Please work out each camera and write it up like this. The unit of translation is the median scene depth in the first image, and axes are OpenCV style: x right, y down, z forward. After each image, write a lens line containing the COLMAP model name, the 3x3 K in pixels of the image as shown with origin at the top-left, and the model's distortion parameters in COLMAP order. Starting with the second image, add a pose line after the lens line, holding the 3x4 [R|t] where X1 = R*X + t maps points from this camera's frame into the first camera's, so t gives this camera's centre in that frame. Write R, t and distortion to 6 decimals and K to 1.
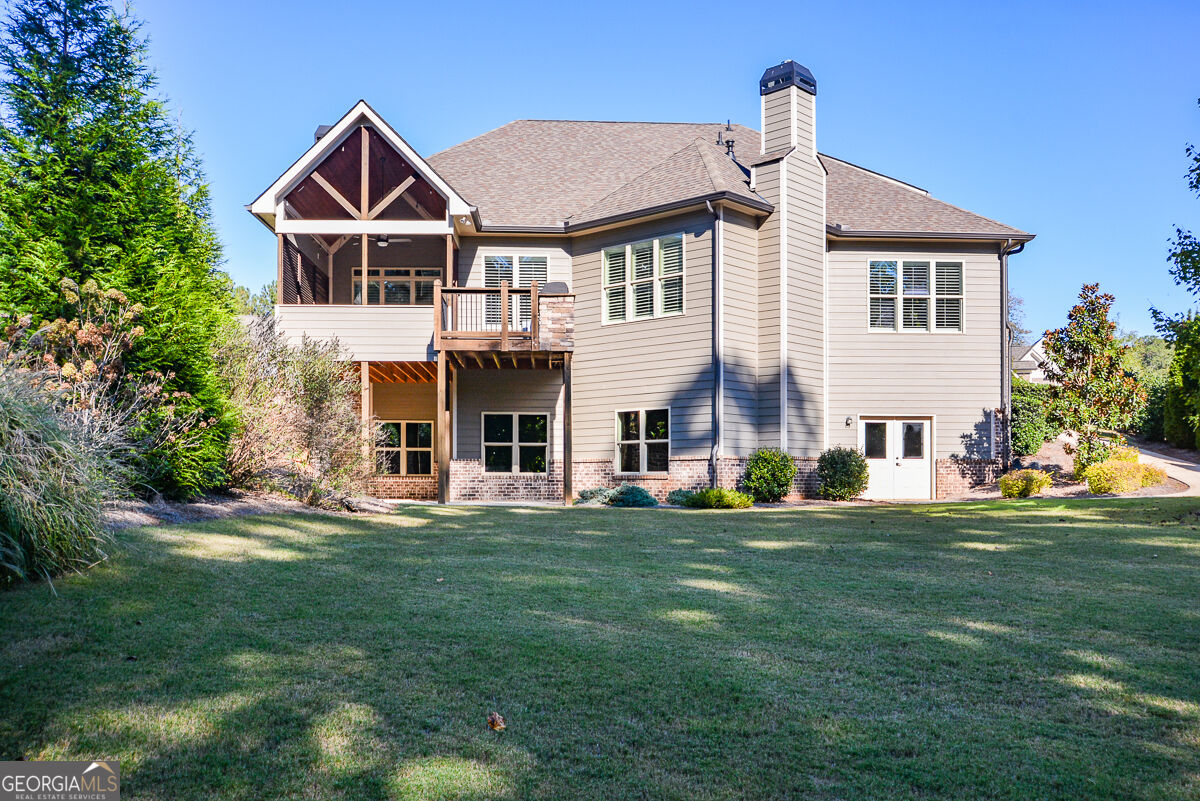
lens RADIAL K [[1008.3, 0, 602.1], [0, 1008.3, 475.2], [0, 0, 1]] dist [-0.004048, -0.001937]
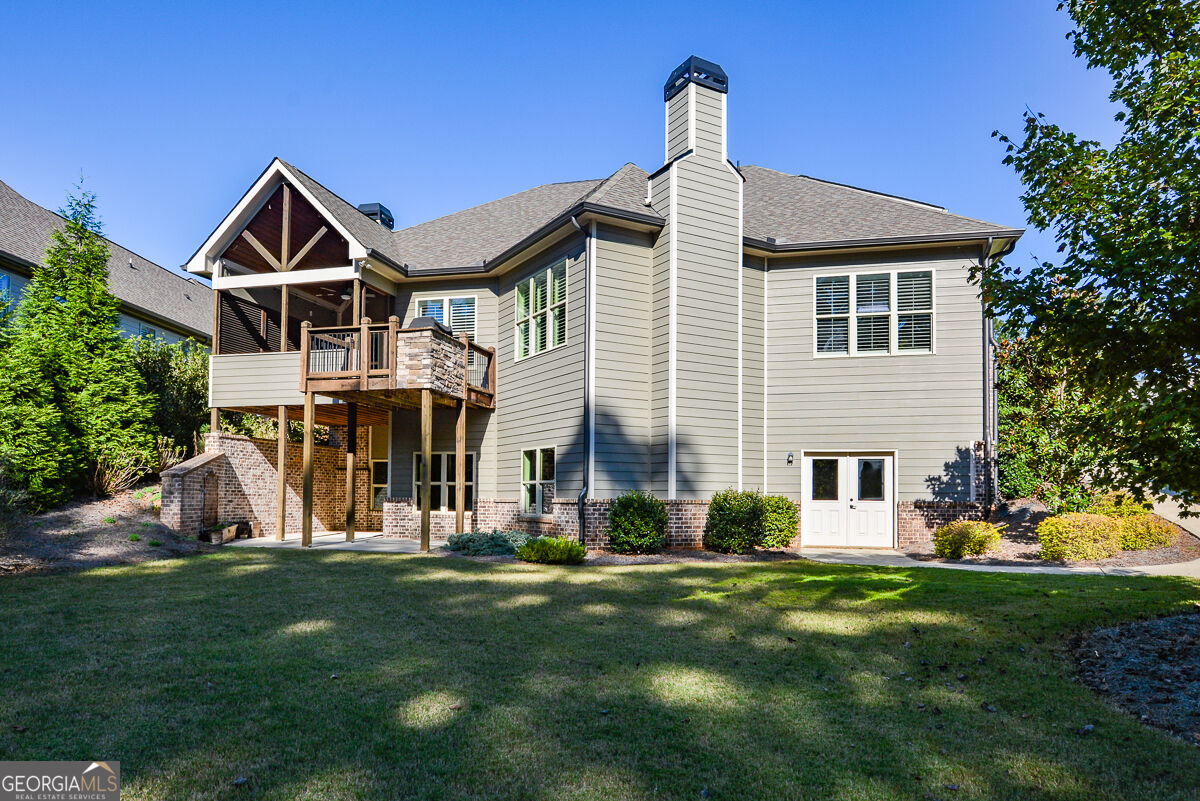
lens RADIAL K [[747.4, 0, 594.5], [0, 747.4, 474.3], [0, 0, 1]] dist [0.001992, 0.000544]
pose [[0.955677, -0.000914, -0.294415, 0.281125], [-0.006568, 0.999680, -0.024423, -0.022691], [0.294343, 0.025274, 0.955366, 0.327733]]
